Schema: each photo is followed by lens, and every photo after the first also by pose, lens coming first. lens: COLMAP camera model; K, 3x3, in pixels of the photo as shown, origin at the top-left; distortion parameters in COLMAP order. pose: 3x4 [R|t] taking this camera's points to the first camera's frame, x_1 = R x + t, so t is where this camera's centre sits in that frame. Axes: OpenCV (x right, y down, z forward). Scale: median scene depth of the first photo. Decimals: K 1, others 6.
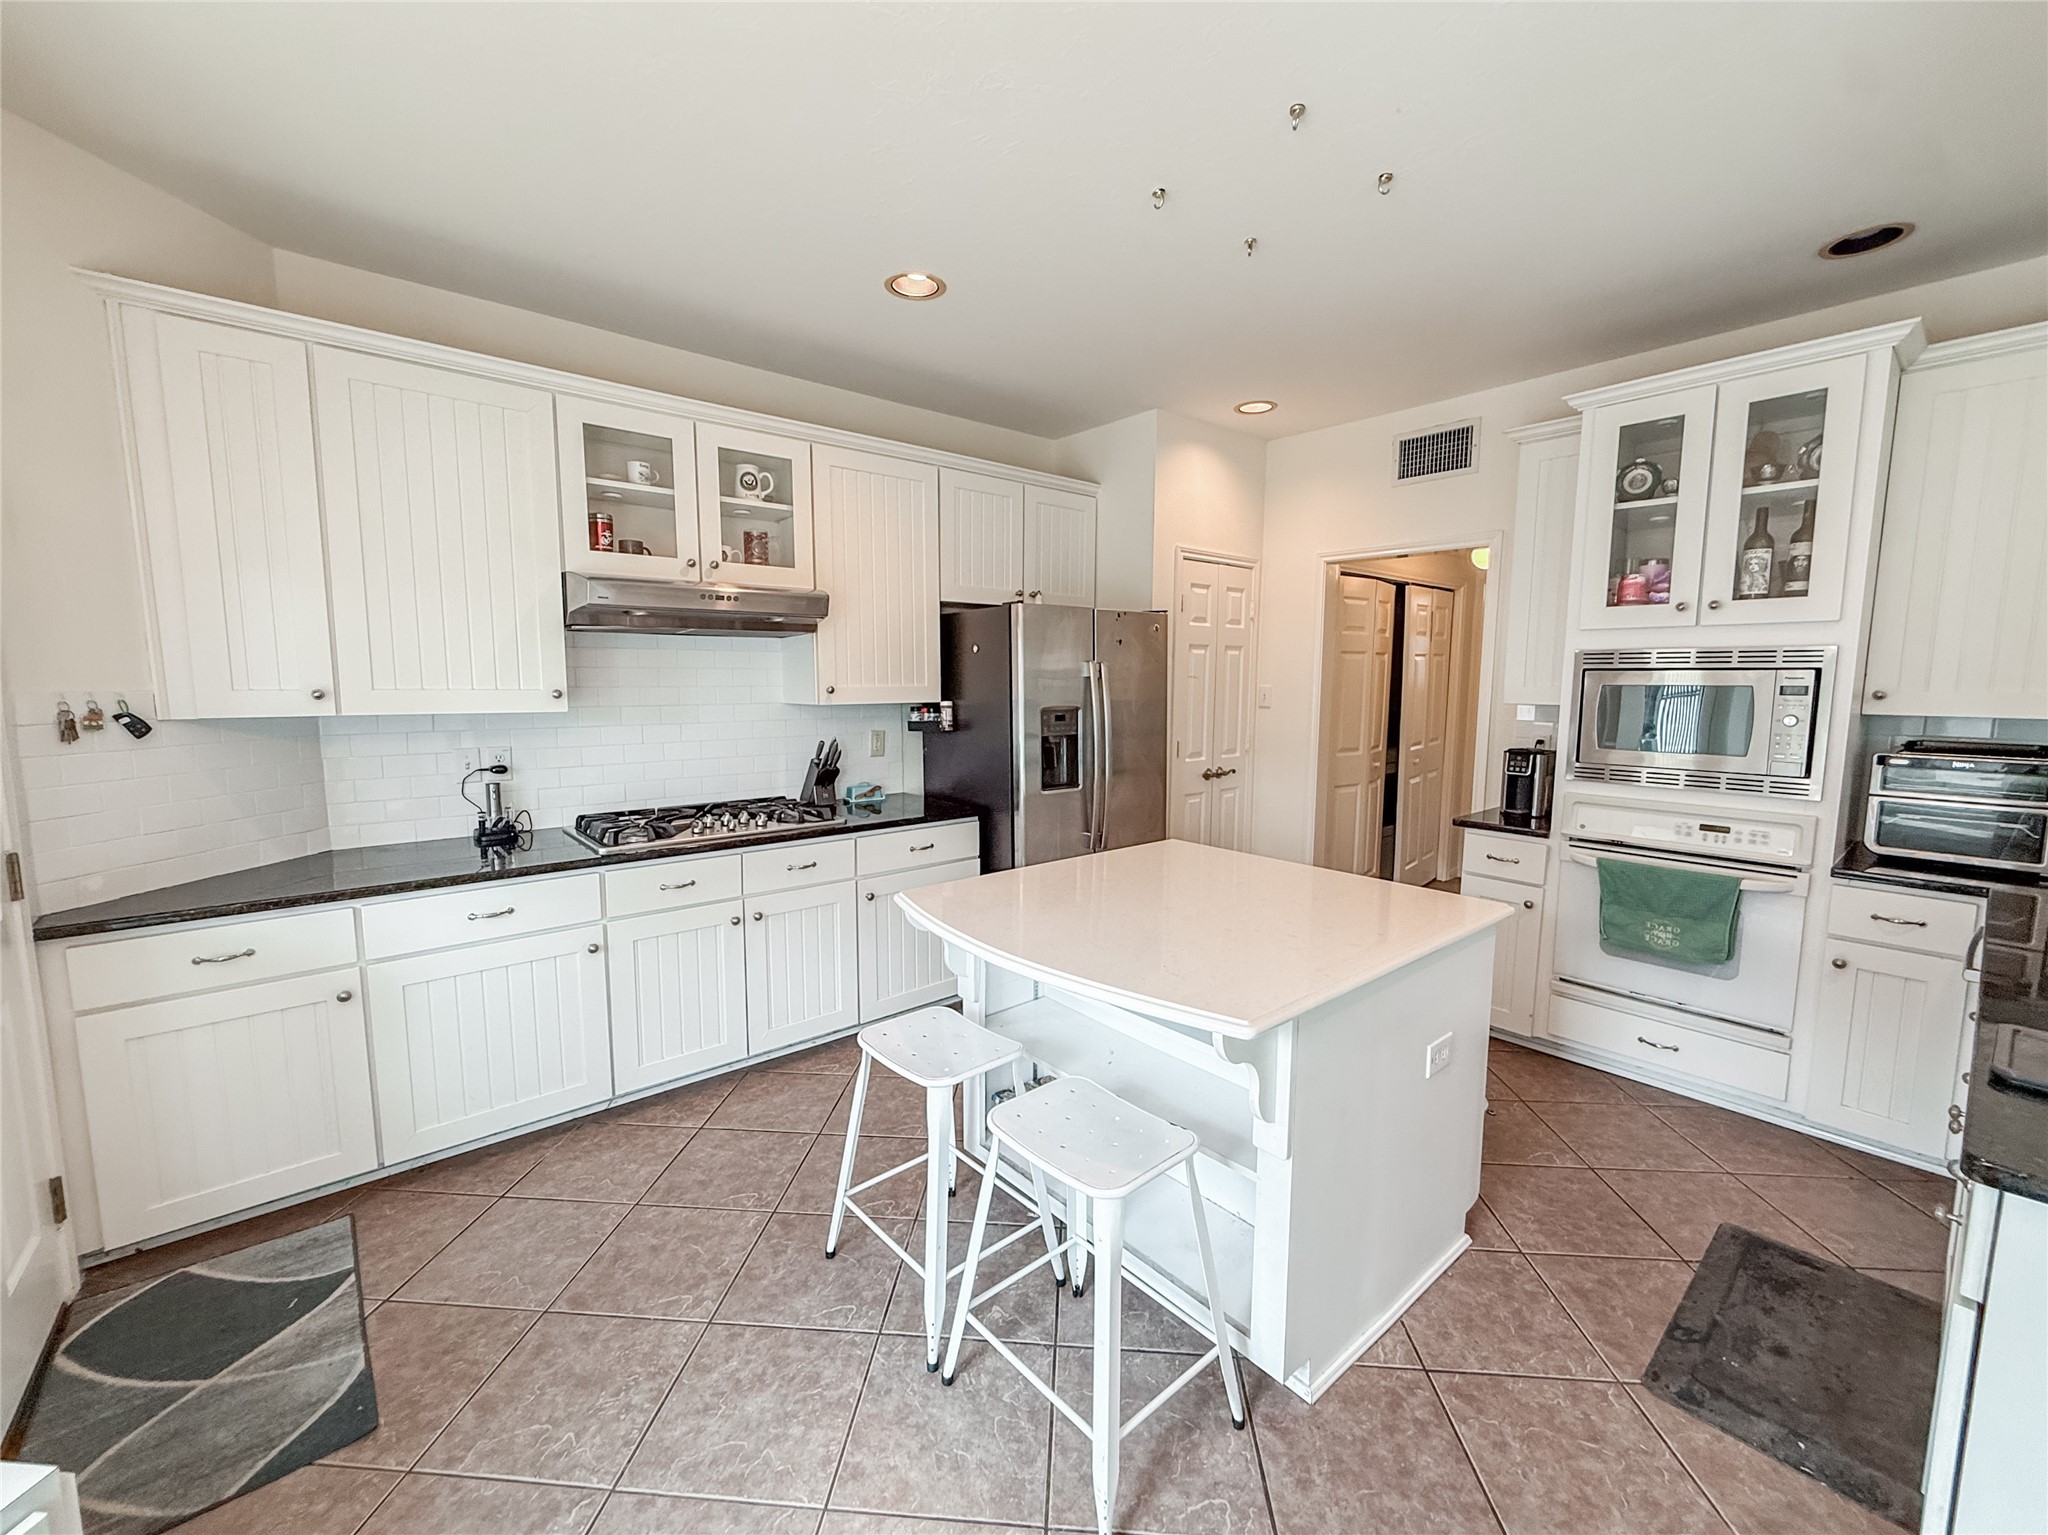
lens RADIAL K [[836.8, 0, 1024.0], [0, 836.8, 767.5], [0, 0, 1]] dist [-0.000319, 0.000301]
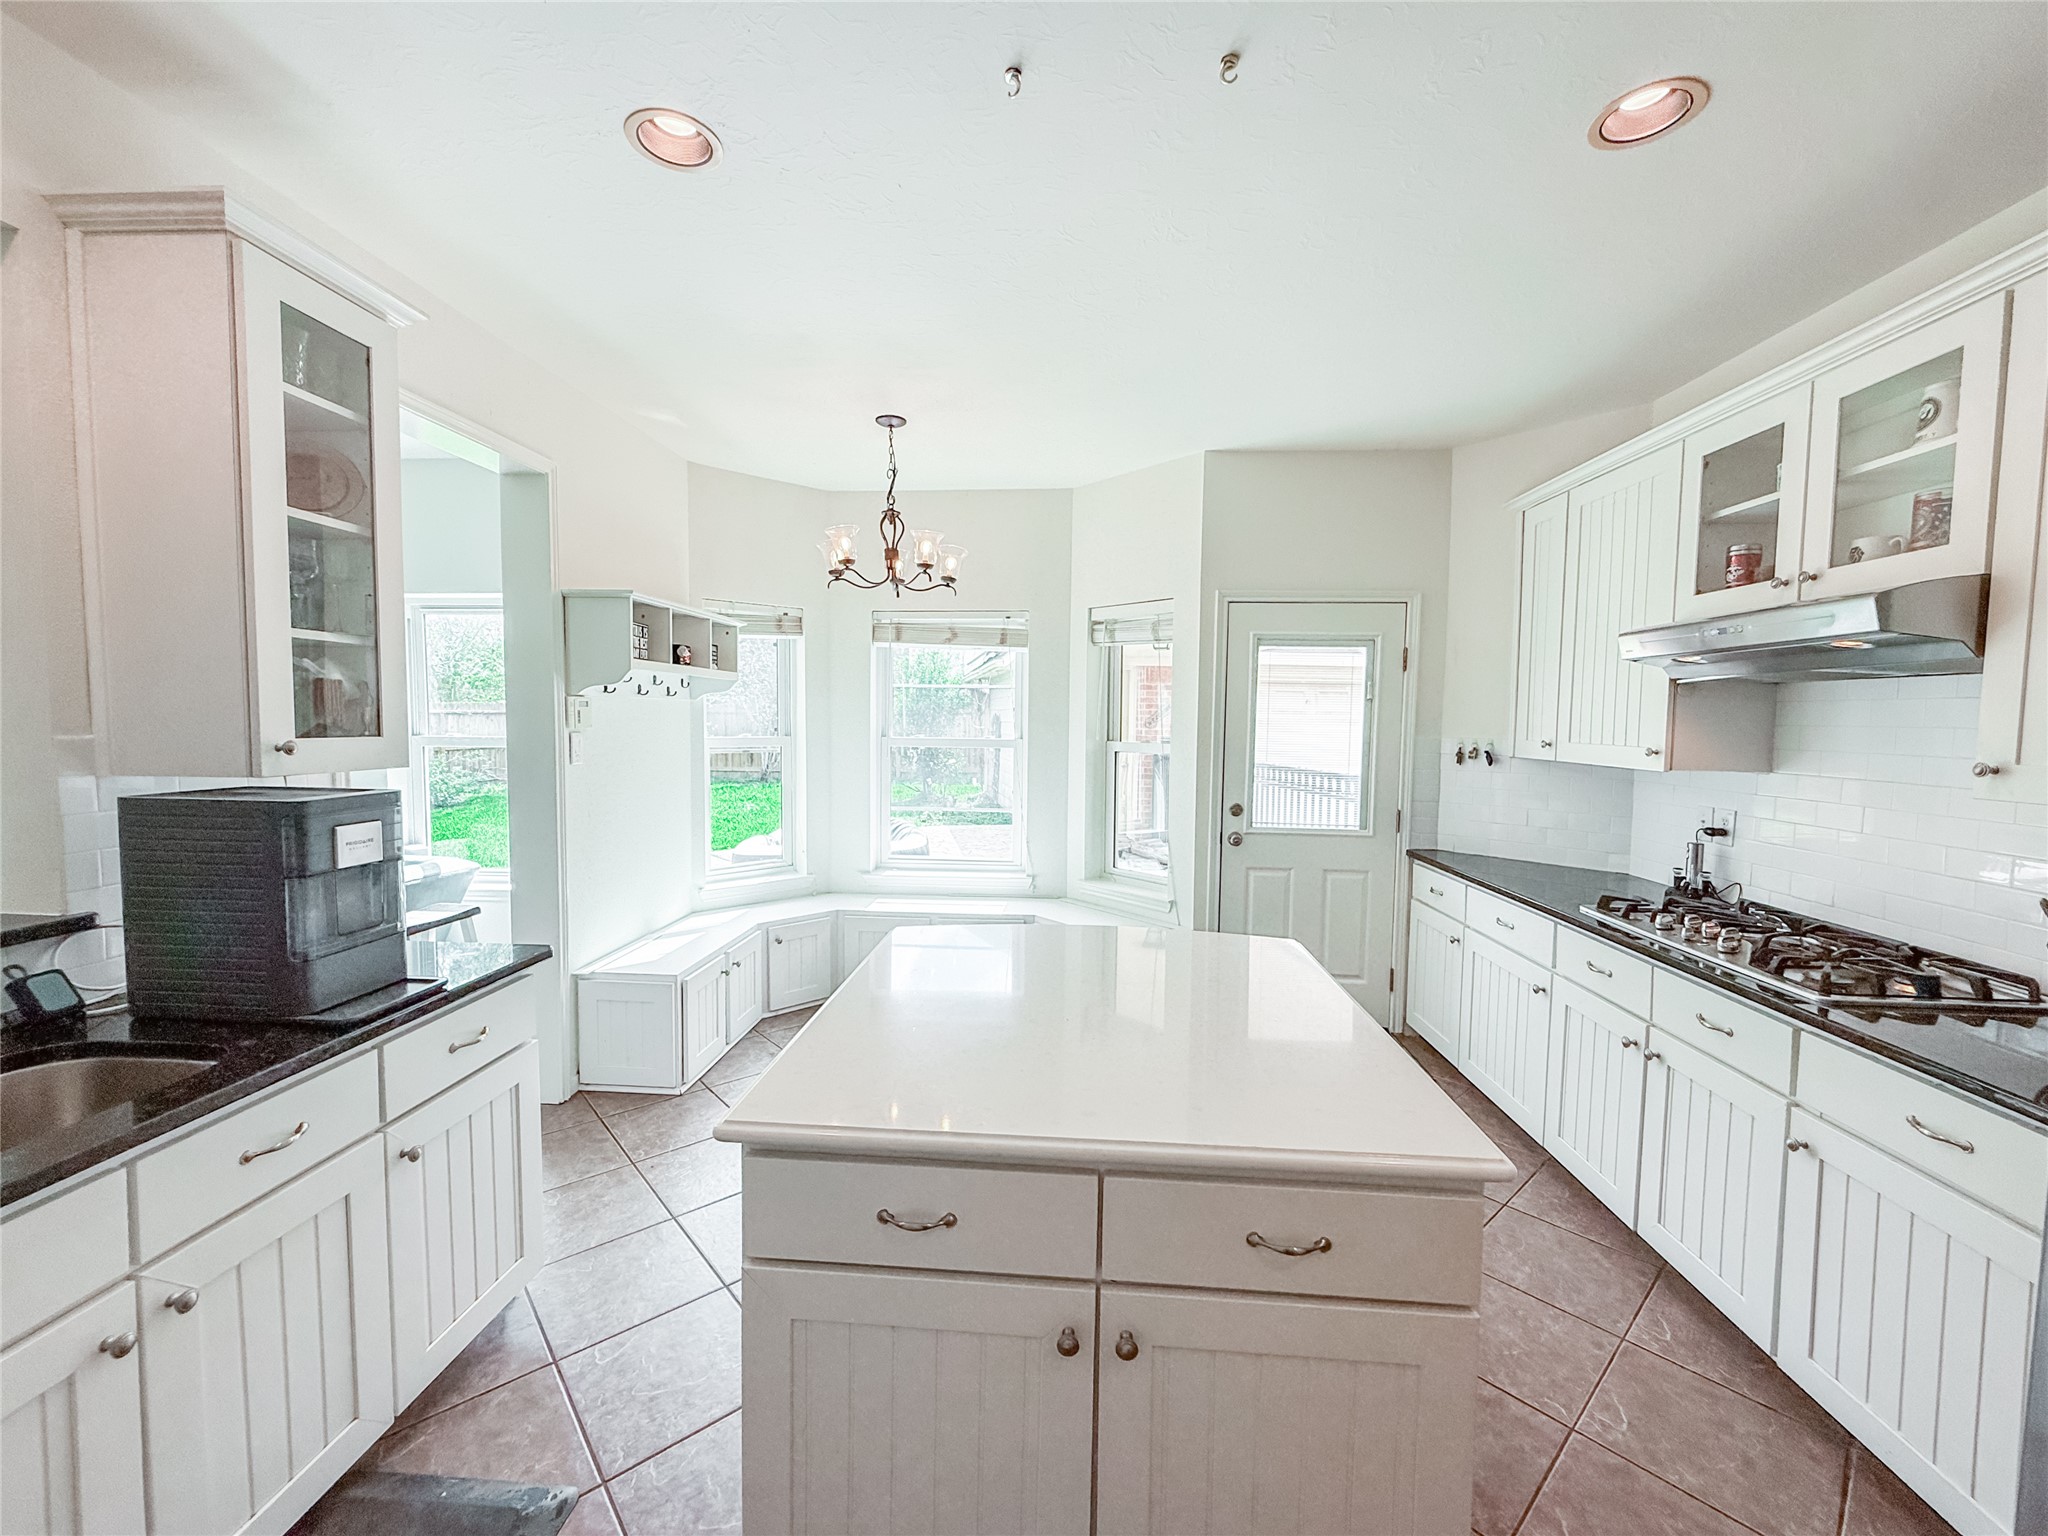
lens RADIAL K [[823.5, 0, 1024.0], [0, 823.5, 768.0], [0, 0, 1]] dist [0.000795, 0.000380]
pose [[-0.699224, 0.029659, -0.714287, 0.823777], [-0.095996, 0.986195, 0.134920, -0.166937], [0.708428, 0.162908, -0.686724, 1.488006]]
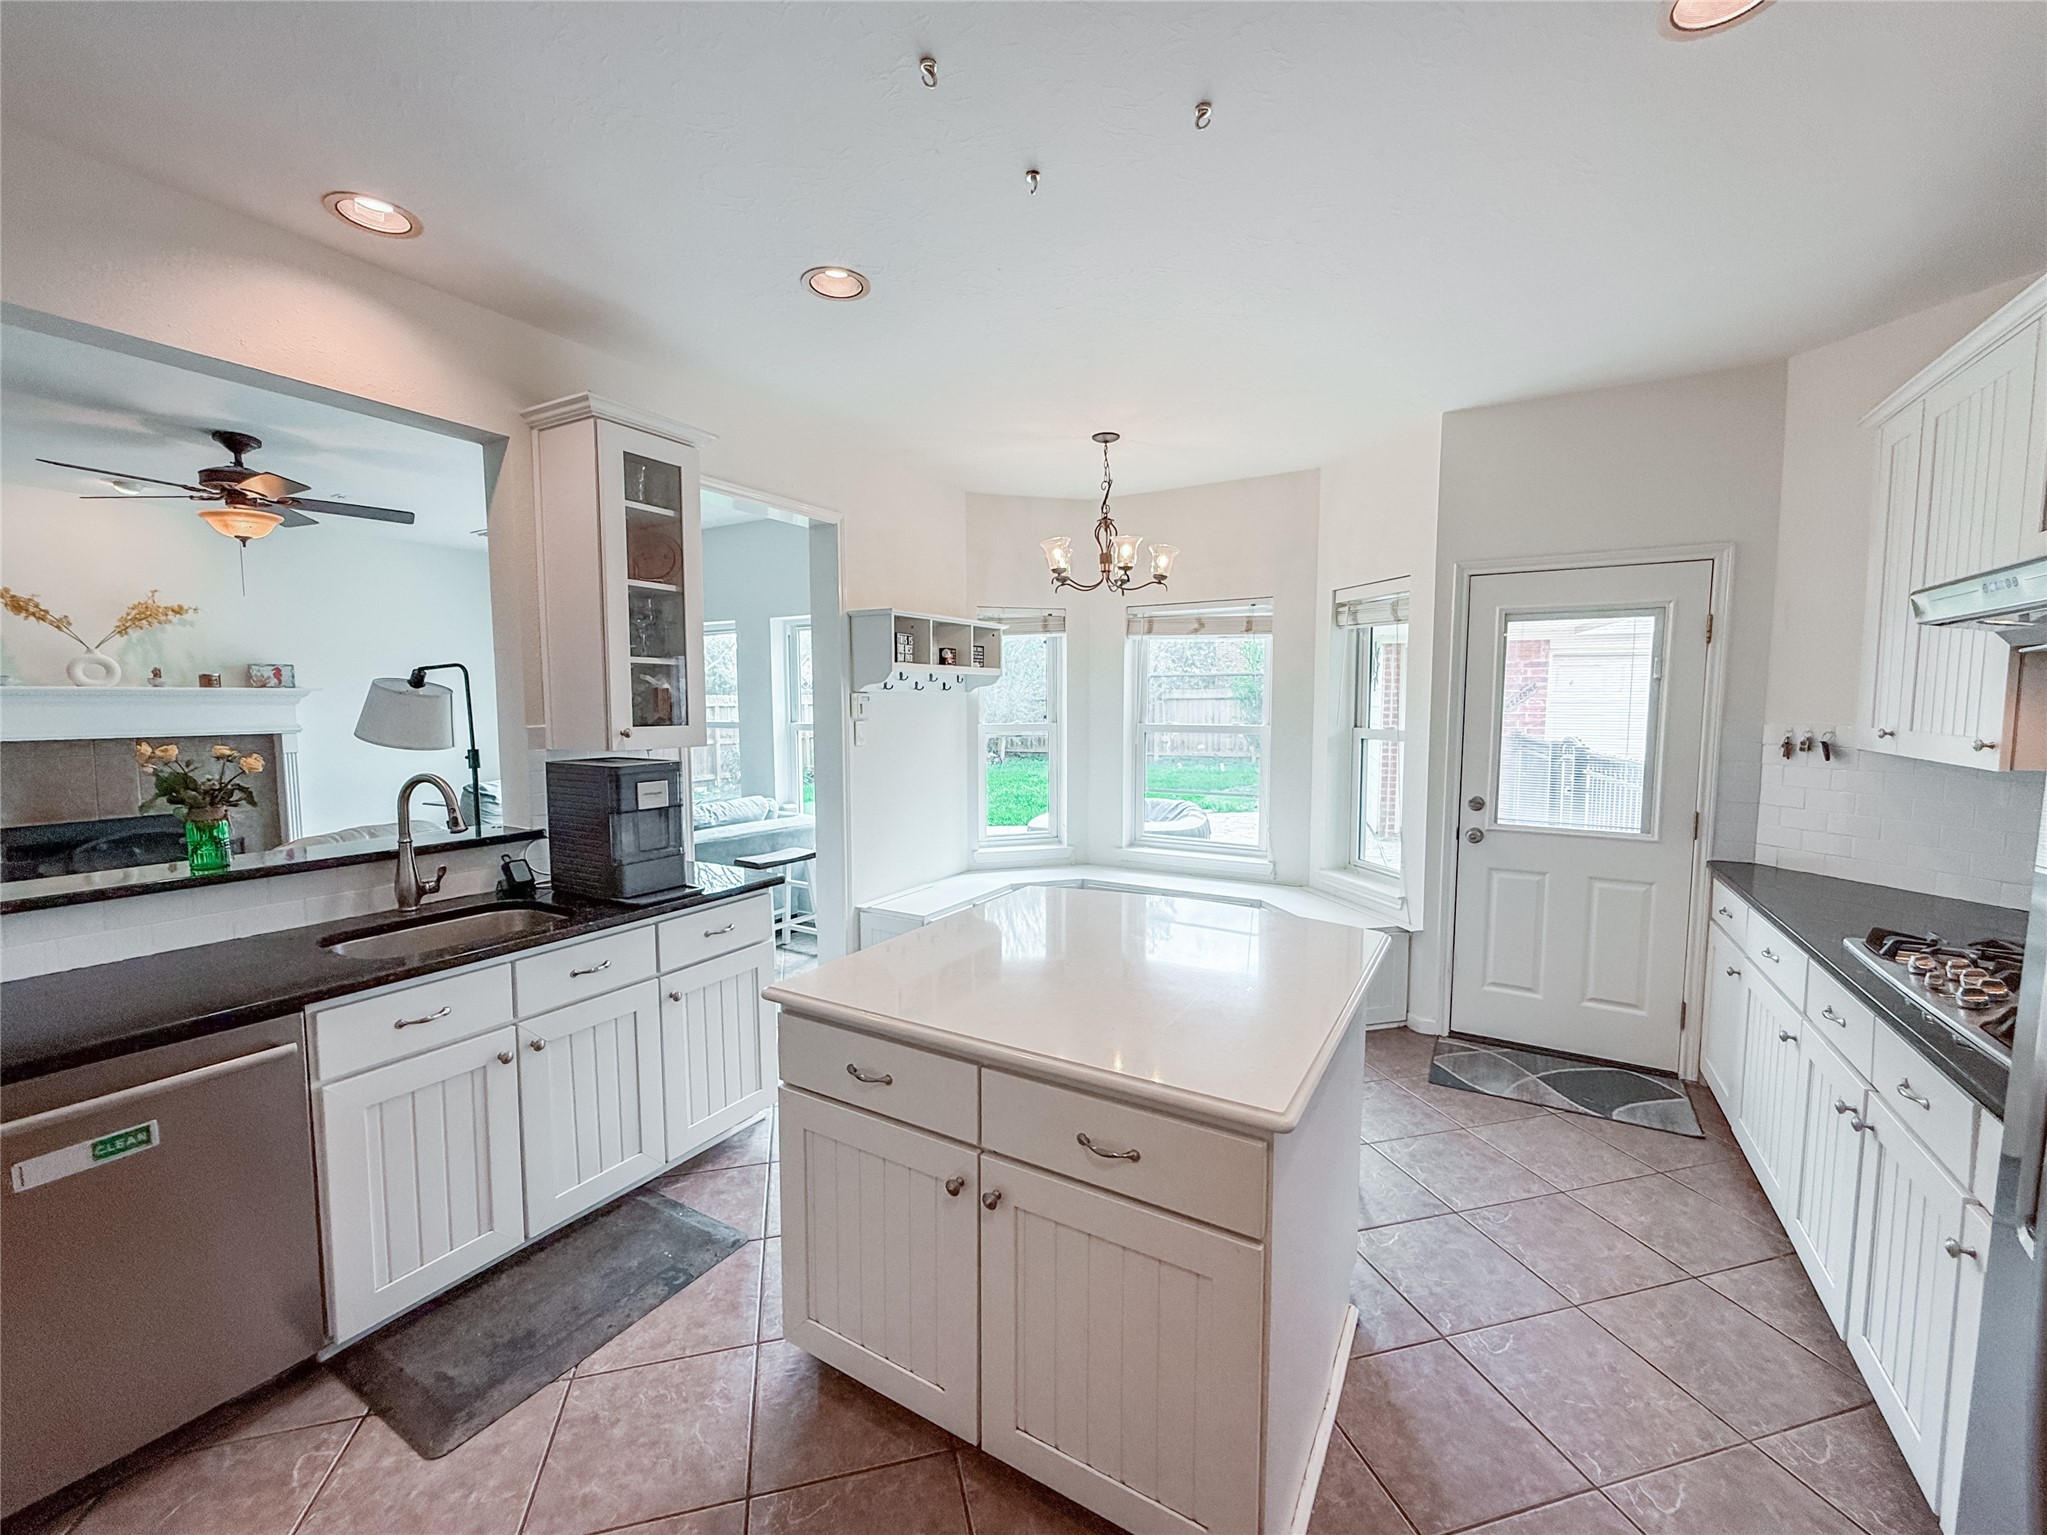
lens RADIAL K [[823.1, 0, 1023.5], [0, 823.1, 767.5], [0, 0, 1]] dist [0.000795, 0.000380]
pose [[-0.943218, 0.022886, -0.331386, 0.604323], [-0.041145, 0.981892, 0.184922, -0.215866], [0.329617, 0.188056, -0.925196, 1.805681]]
